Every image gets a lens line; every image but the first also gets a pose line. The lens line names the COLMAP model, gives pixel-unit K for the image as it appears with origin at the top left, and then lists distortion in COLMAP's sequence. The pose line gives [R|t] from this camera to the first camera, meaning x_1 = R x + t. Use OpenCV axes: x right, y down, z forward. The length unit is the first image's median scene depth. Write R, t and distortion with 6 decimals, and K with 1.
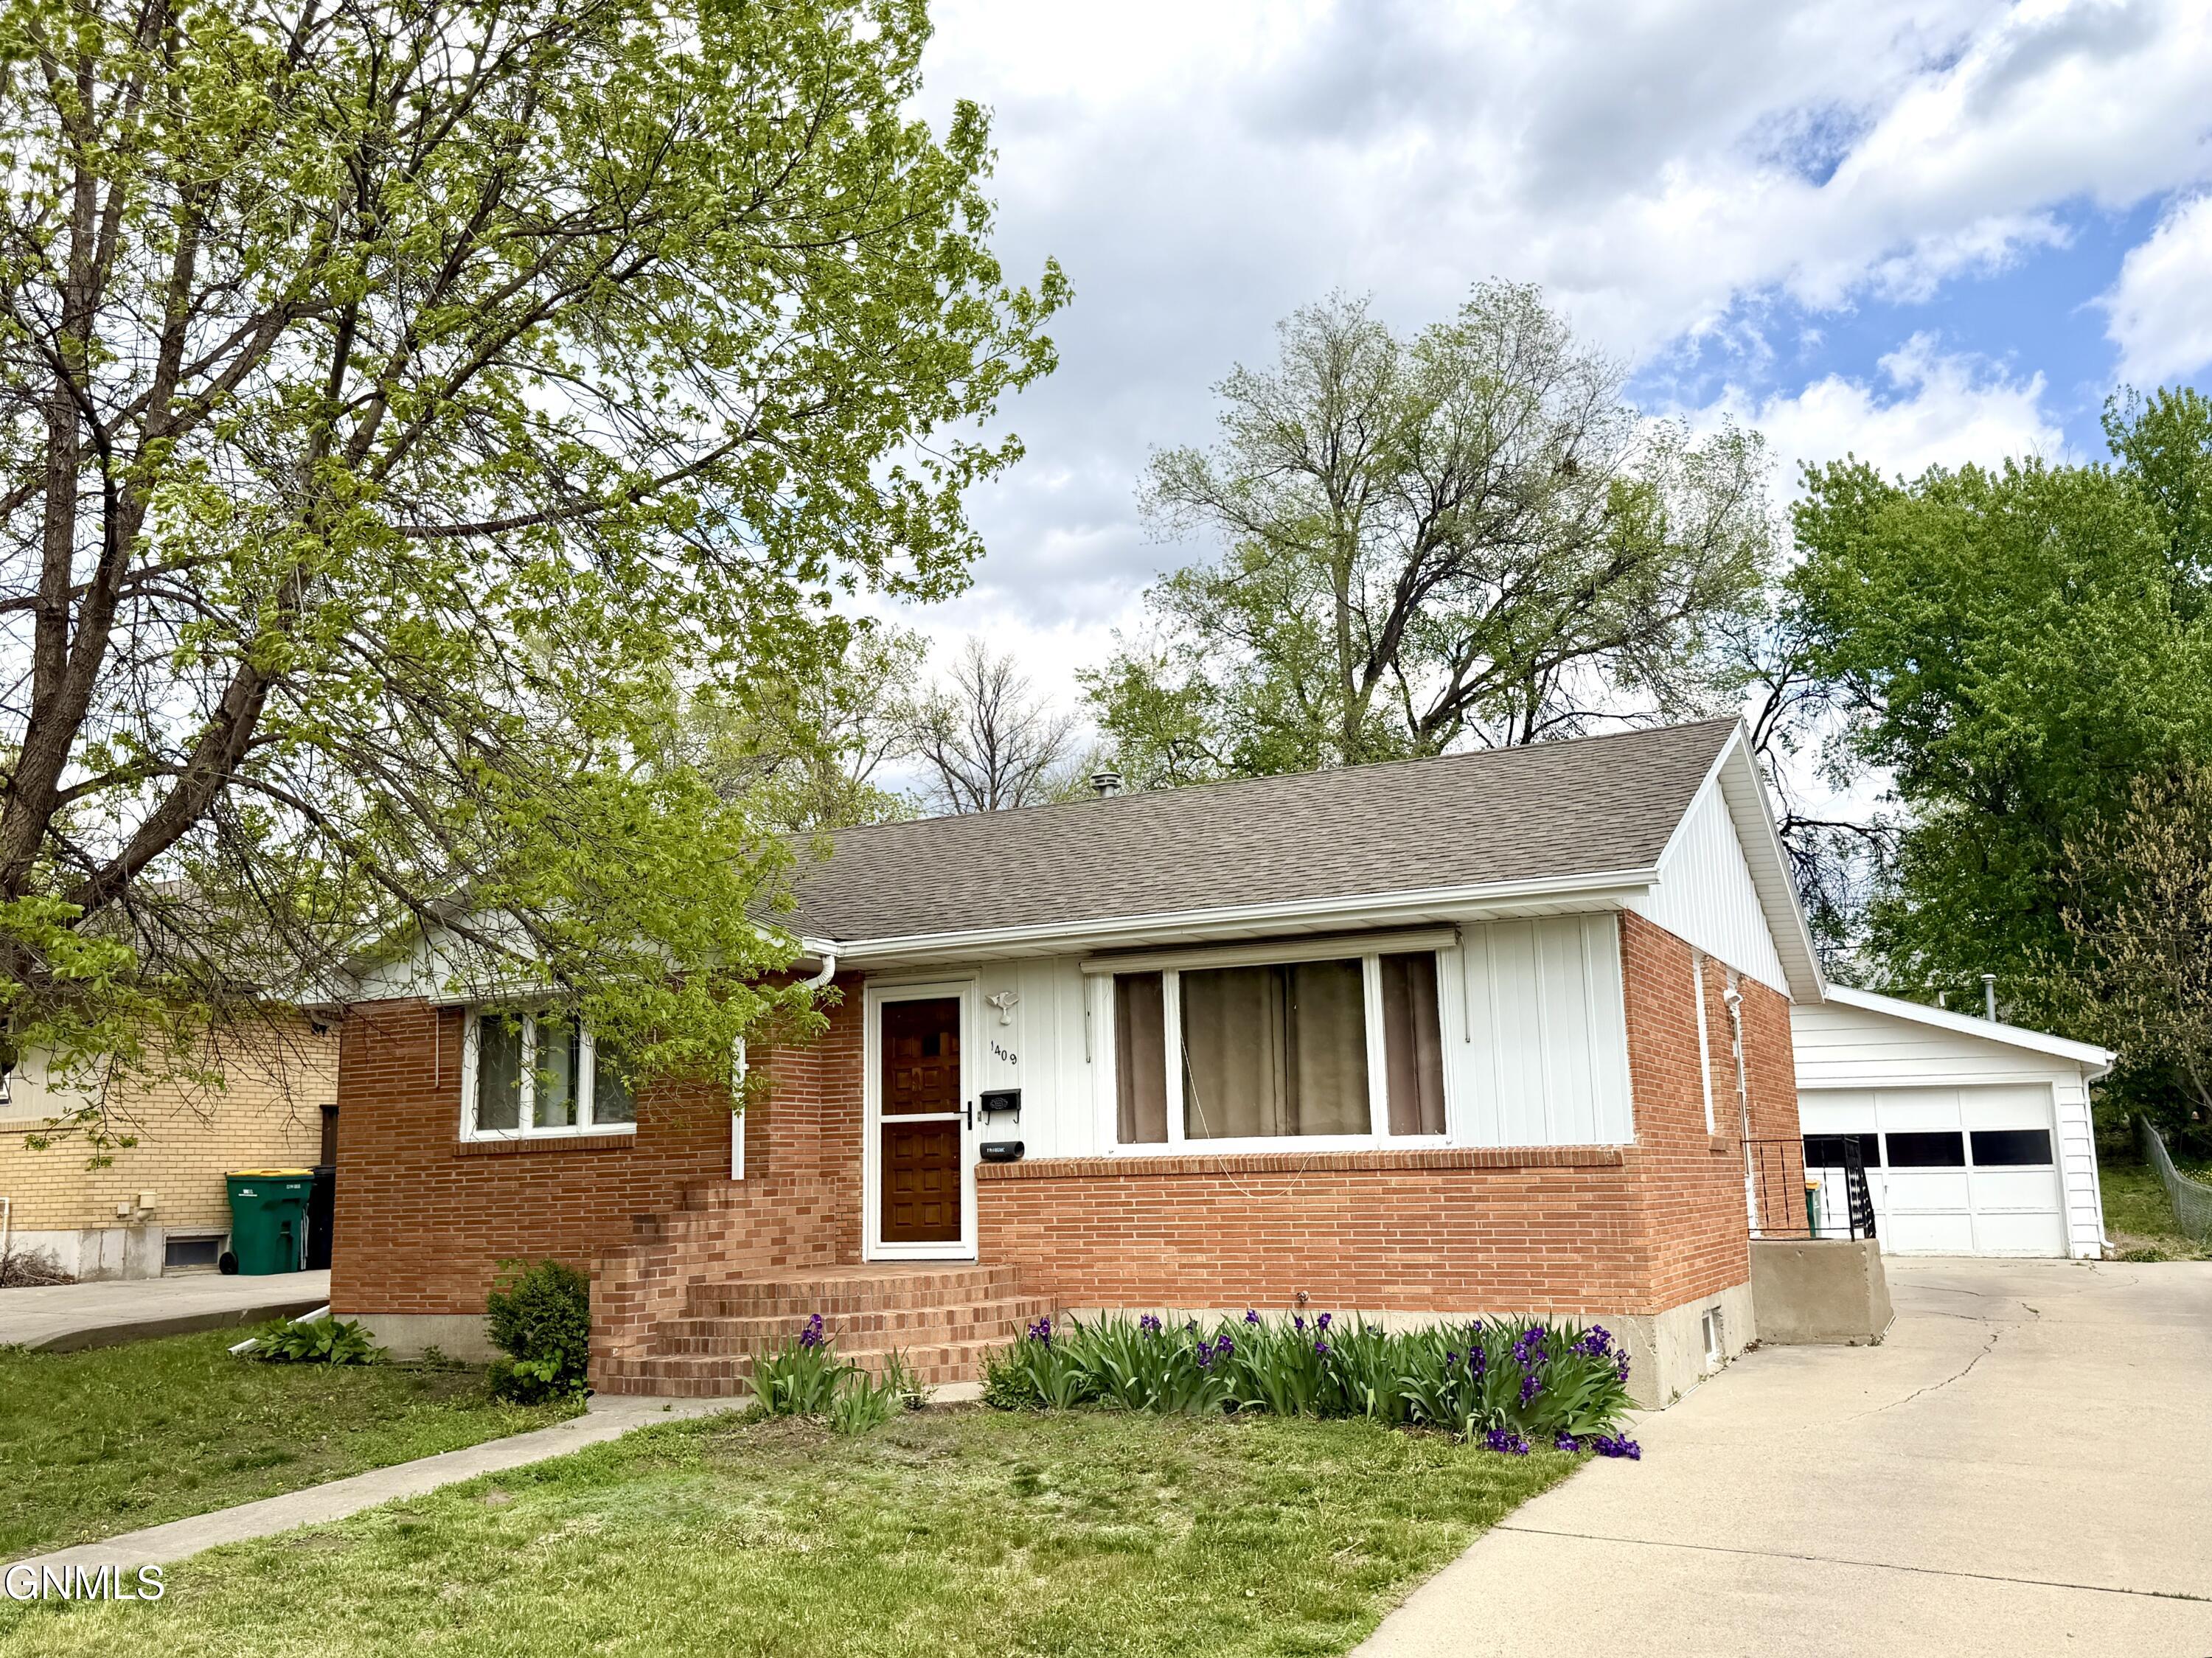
lens RADIAL K [[2148.7, 0, 1106.0], [0, 2148.7, 829.0], [0, 0, 1]] dist [0.041369, -0.012177]
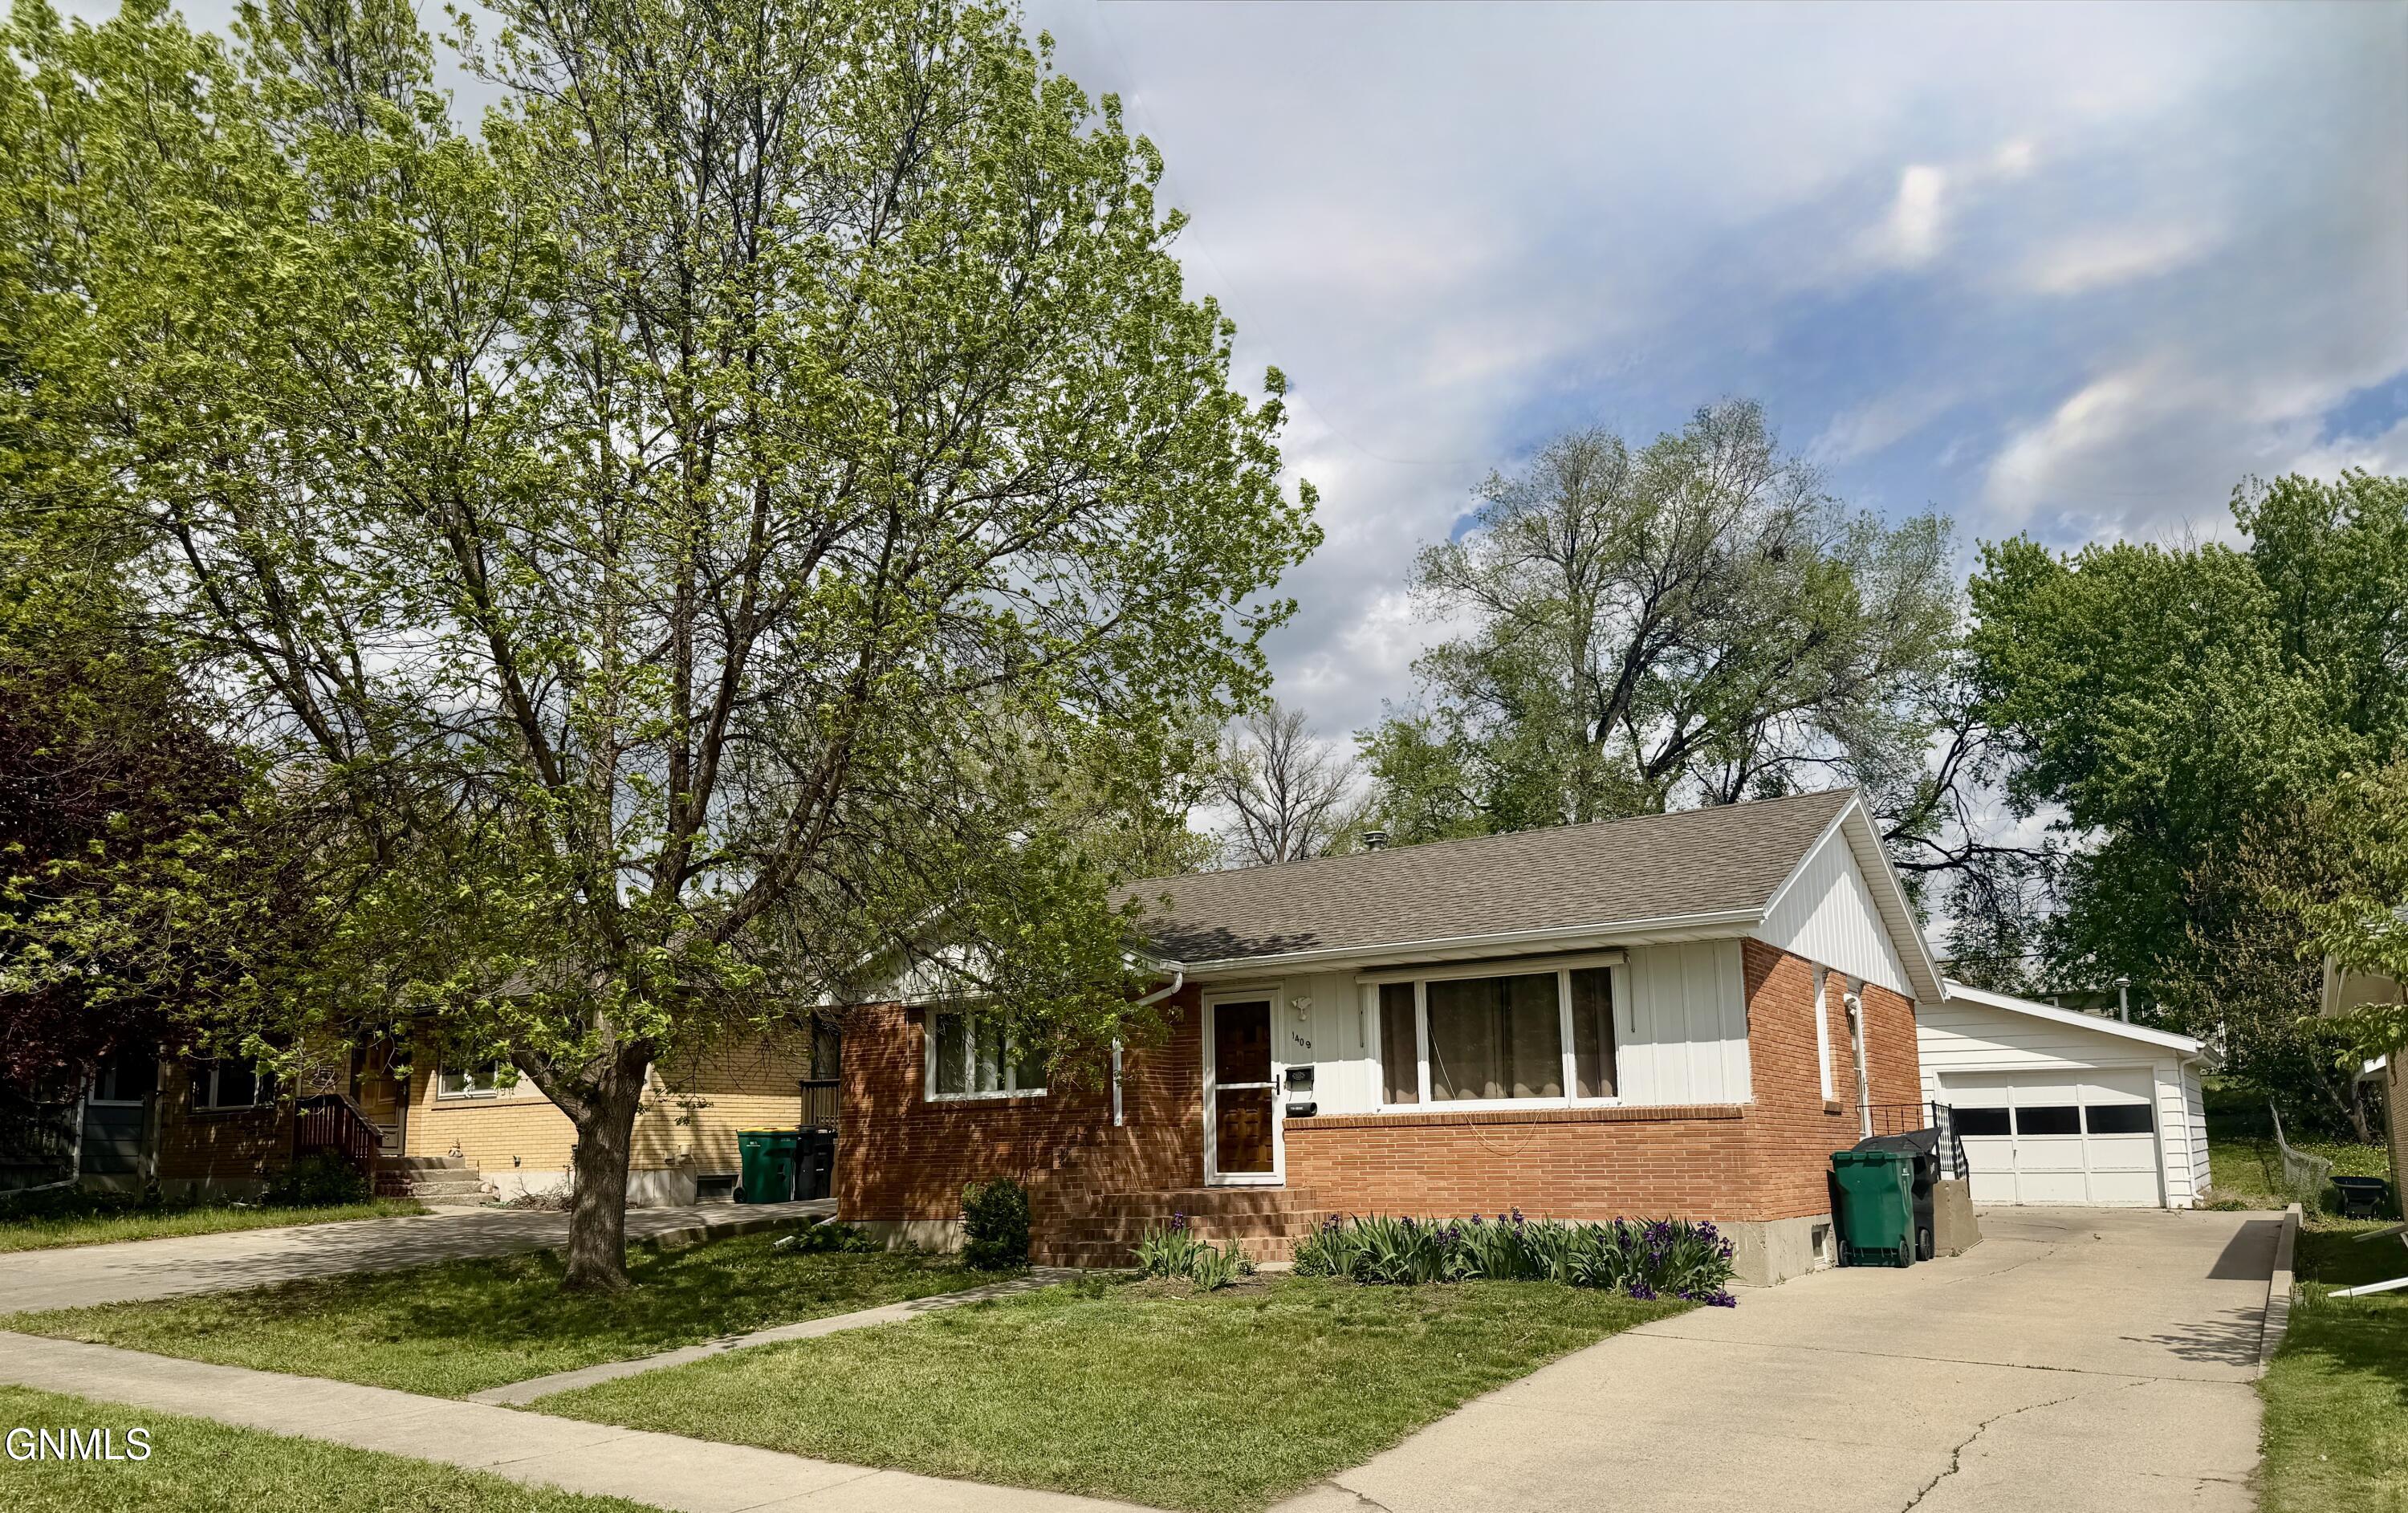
lens RADIAL K [[1848.8, 0, 1137.8], [0, 1848.8, 993.3], [0, 0, 1]] dist [0.077842, -0.261644]
pose [[0.991365, -0.004607, -0.131051, 0.004629], [0.014191, 0.997283, 0.072291, -0.015849], [0.130362, -0.073526, 0.988736, -0.205621]]
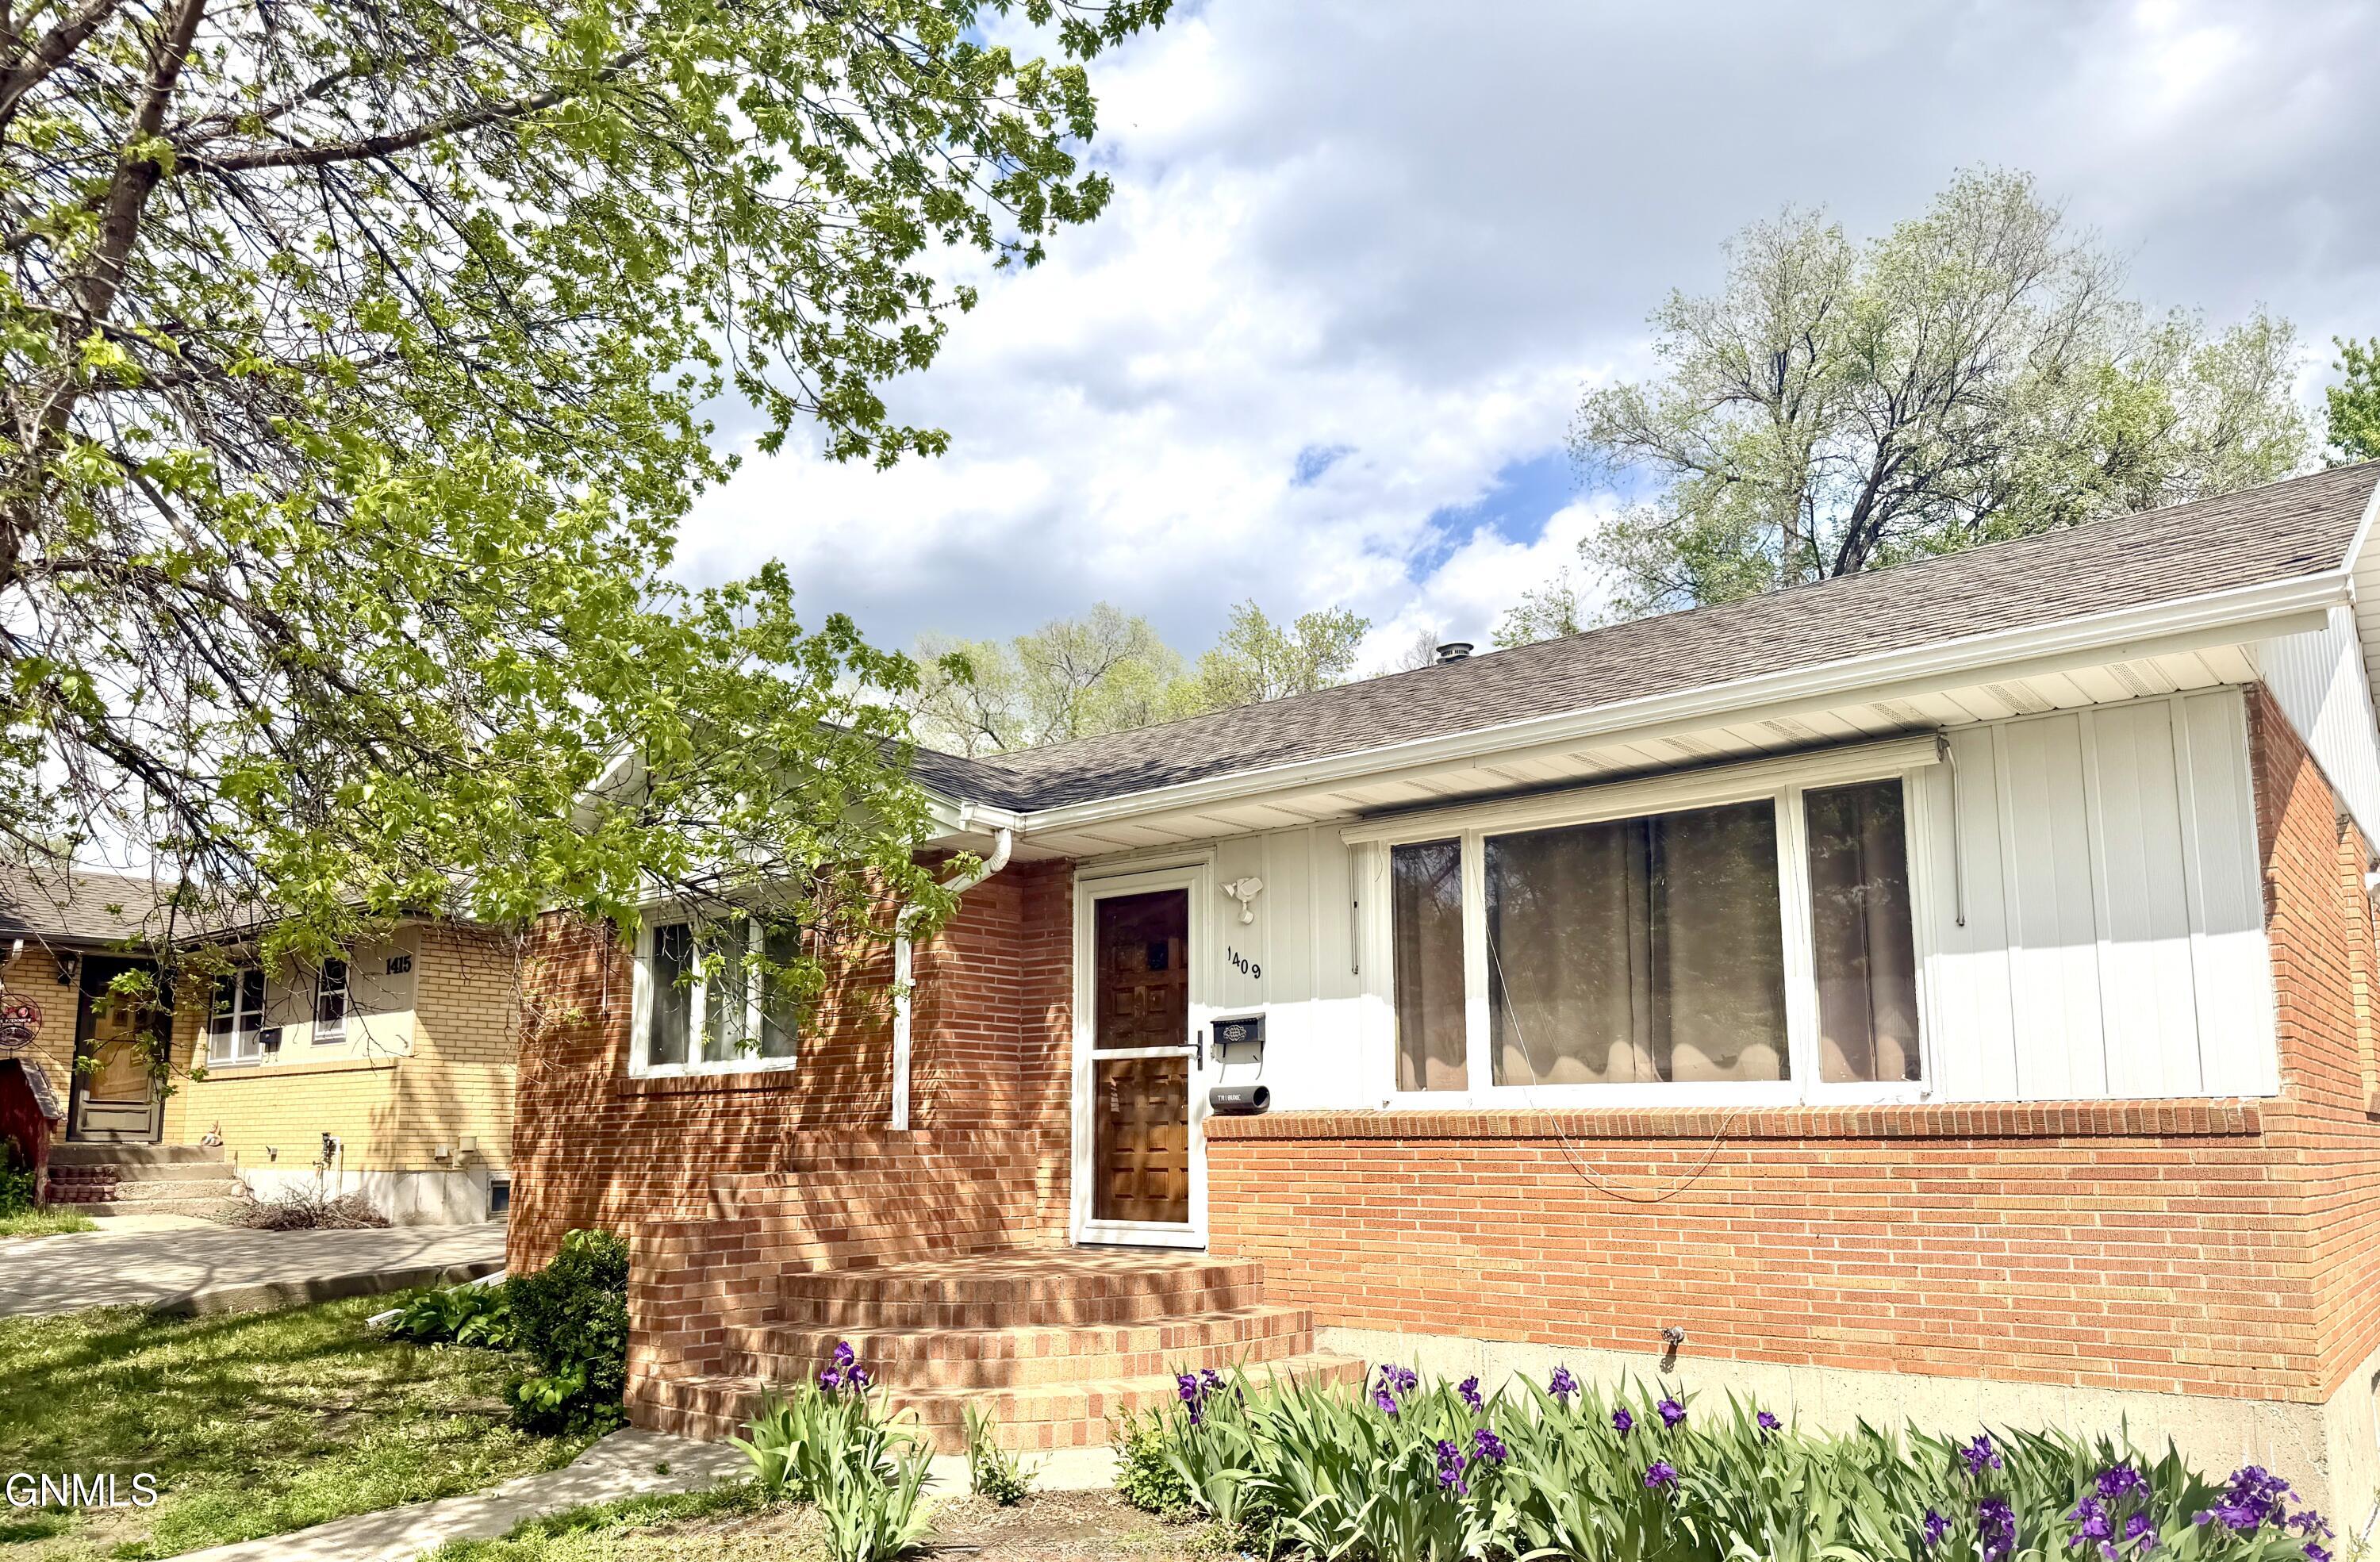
lens RADIAL K [[1886.5, 0, 1054.6], [0, 1886.5, 923.7], [0, 0, 1]] dist [0.008565, -0.052477]
pose [[0.963760, -0.010728, -0.266554, 0.056102], [0.024218, 0.998584, 0.047374, 0.057632], [0.265669, -0.052113, 0.962655, 0.368146]]
